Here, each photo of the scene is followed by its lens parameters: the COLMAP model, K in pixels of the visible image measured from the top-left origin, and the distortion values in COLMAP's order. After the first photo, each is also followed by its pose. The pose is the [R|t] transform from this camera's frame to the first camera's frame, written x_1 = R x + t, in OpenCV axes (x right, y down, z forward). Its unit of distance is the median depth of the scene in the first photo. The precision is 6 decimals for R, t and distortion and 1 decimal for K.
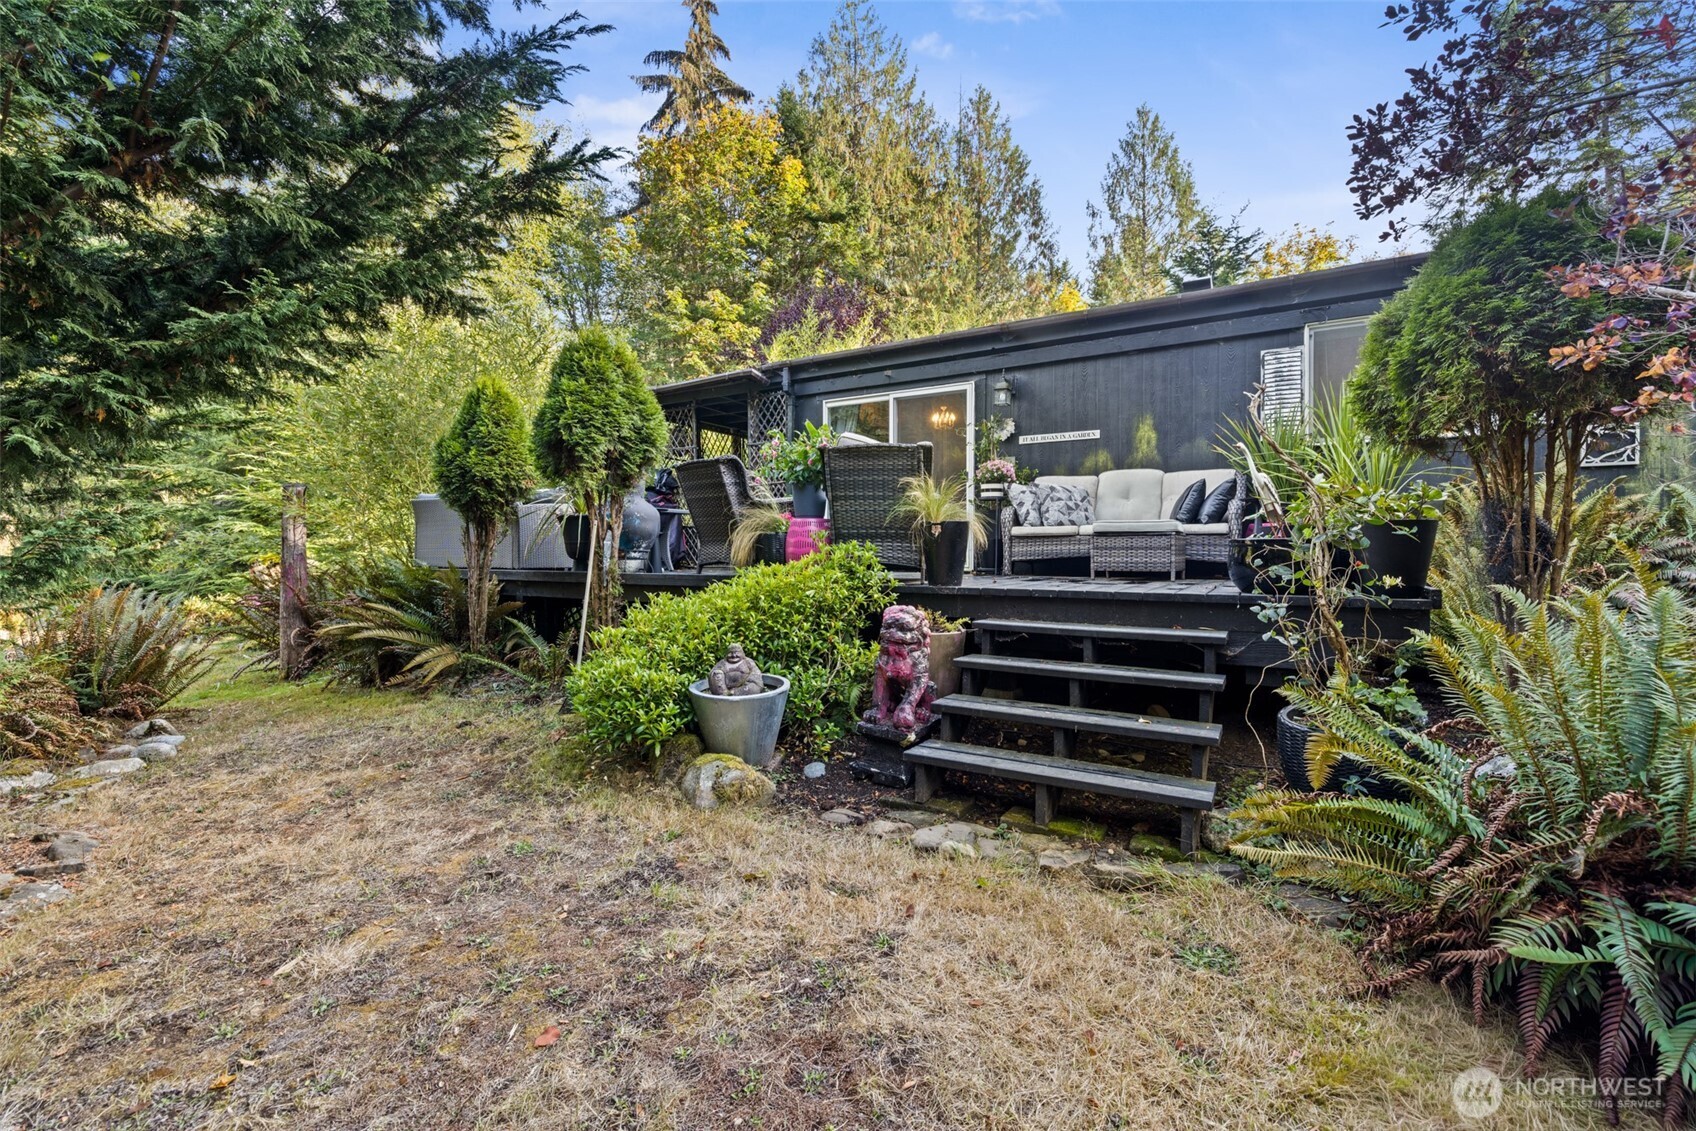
lens RADIAL K [[753.0, 0, 852.2], [0, 753.0, 562.0], [0, 0, 1]] dist [-0.002585, -0.000030]
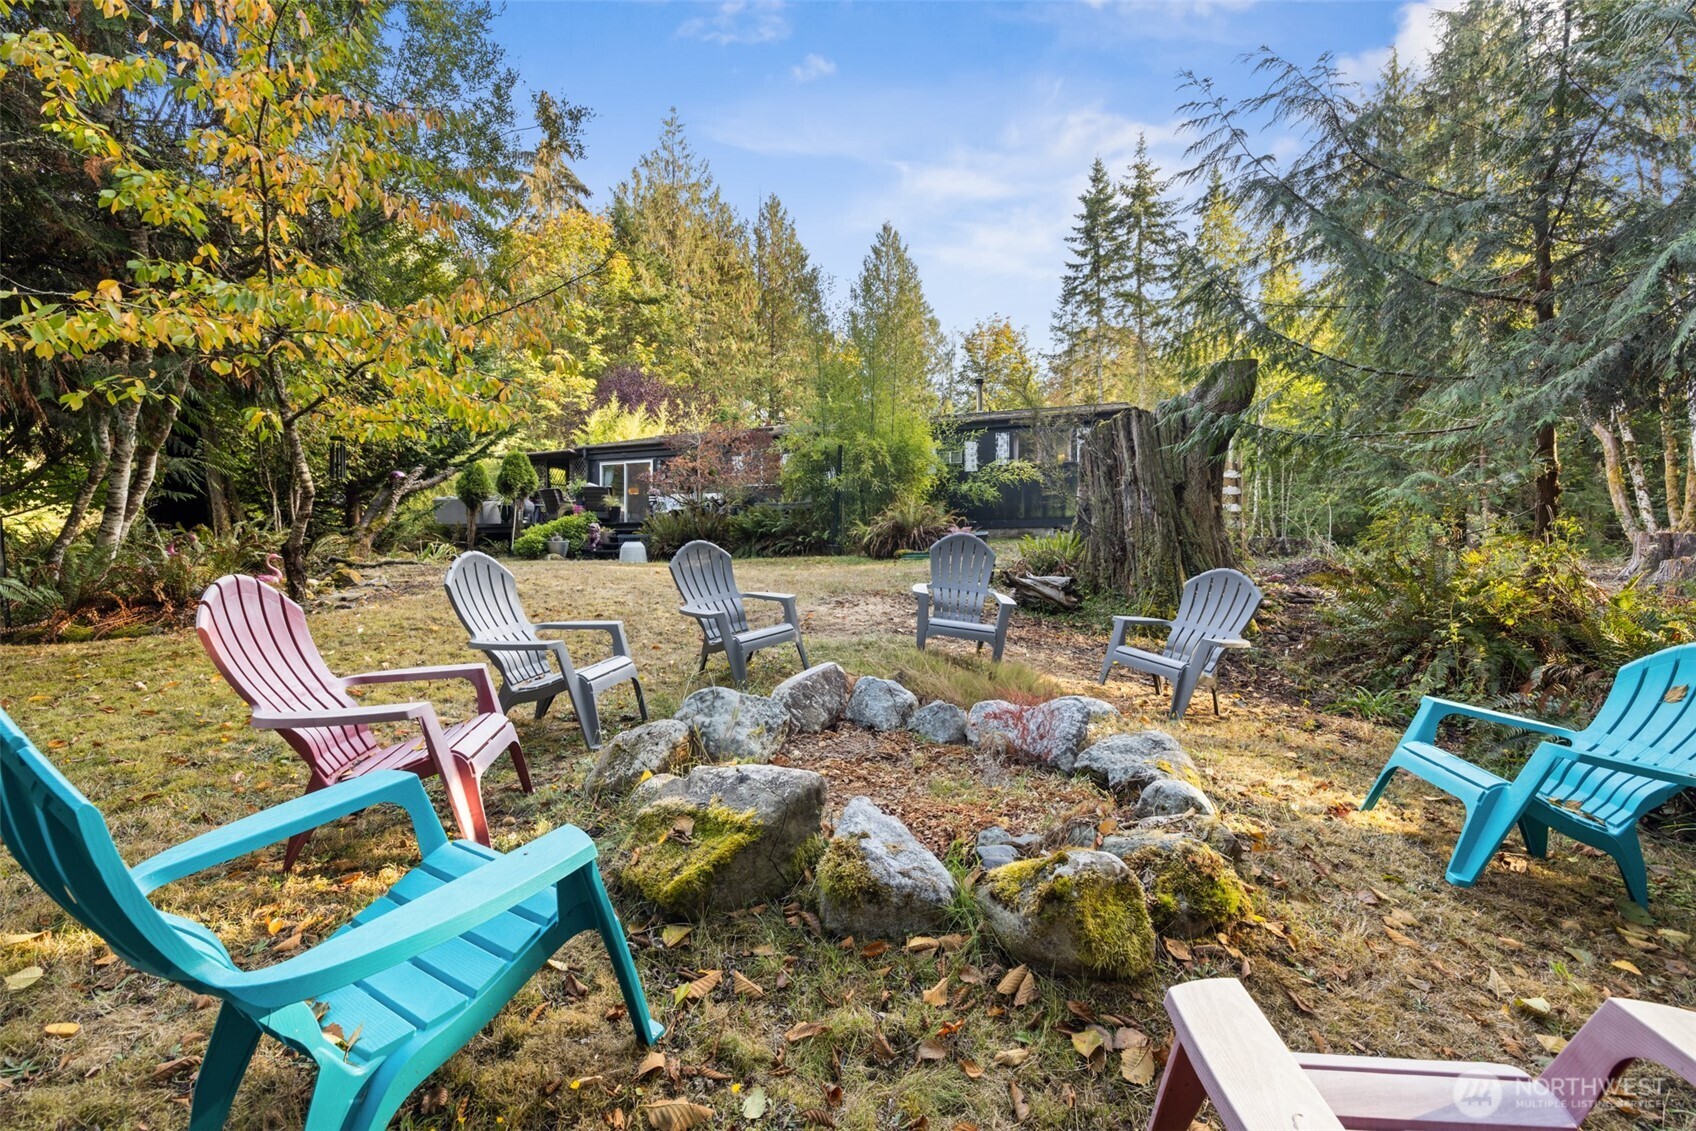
lens RADIAL K [[753.0, 0, 842.3], [0, 753.0, 561.9], [0, 0, 1]] dist [-0.002585, -0.000030]
pose [[0.985600, -0.002380, 0.169078, 0.332512], [0.004445, 0.999920, -0.011836, 0.150897], [-0.169036, 0.012417, 0.985532, -1.611414]]
